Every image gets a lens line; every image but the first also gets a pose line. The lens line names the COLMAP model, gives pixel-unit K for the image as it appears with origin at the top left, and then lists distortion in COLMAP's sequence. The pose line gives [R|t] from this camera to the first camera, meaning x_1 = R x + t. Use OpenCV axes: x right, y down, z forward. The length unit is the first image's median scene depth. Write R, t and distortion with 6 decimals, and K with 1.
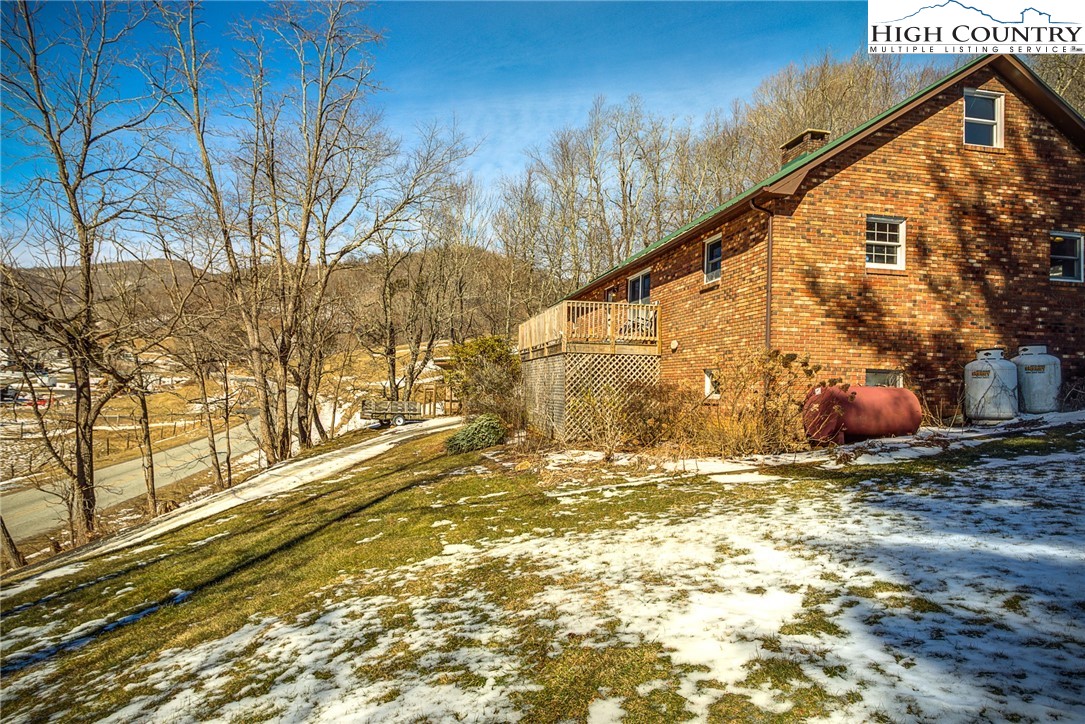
lens RADIAL K [[635.4, 0, 542.5], [0, 635.4, 362.0], [0, 0, 1]] dist [0.000971, 0.000464]
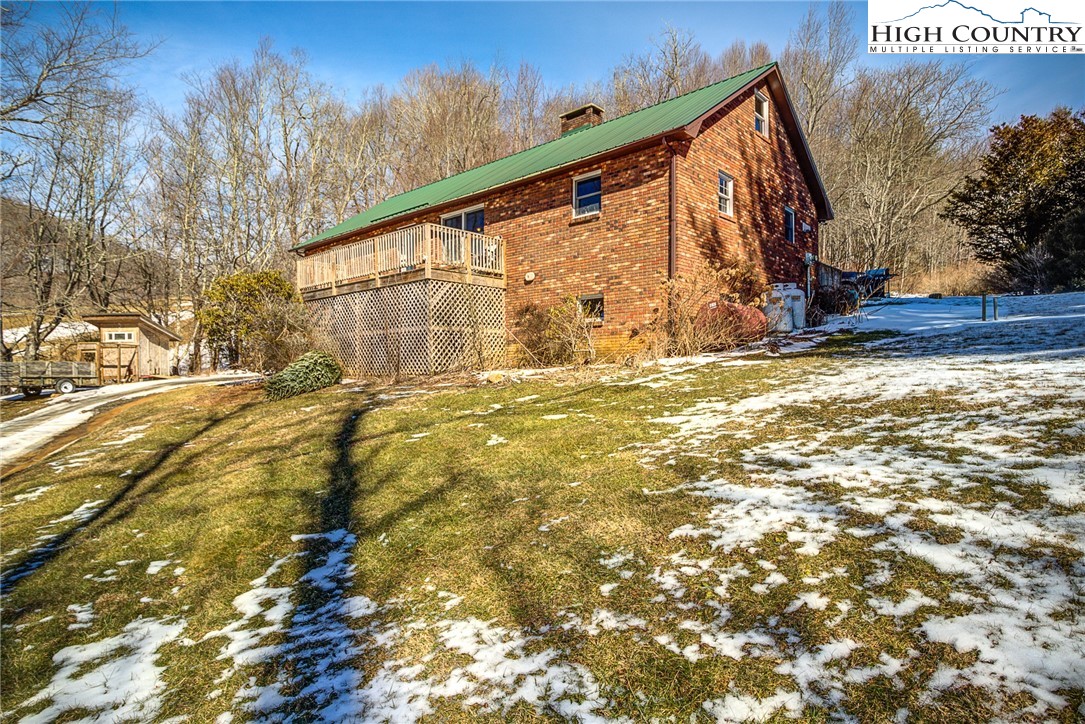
lens RADIAL K [[594.5, 0, 542.5], [0, 594.5, 362.0], [0, 0, 1]] dist [0.006178, 0.000831]
pose [[0.808094, -0.021862, 0.588648, -0.389880], [0.004212, 0.999500, 0.031339, 0.090900], [-0.589039, -0.022845, 0.807782, 0.207771]]
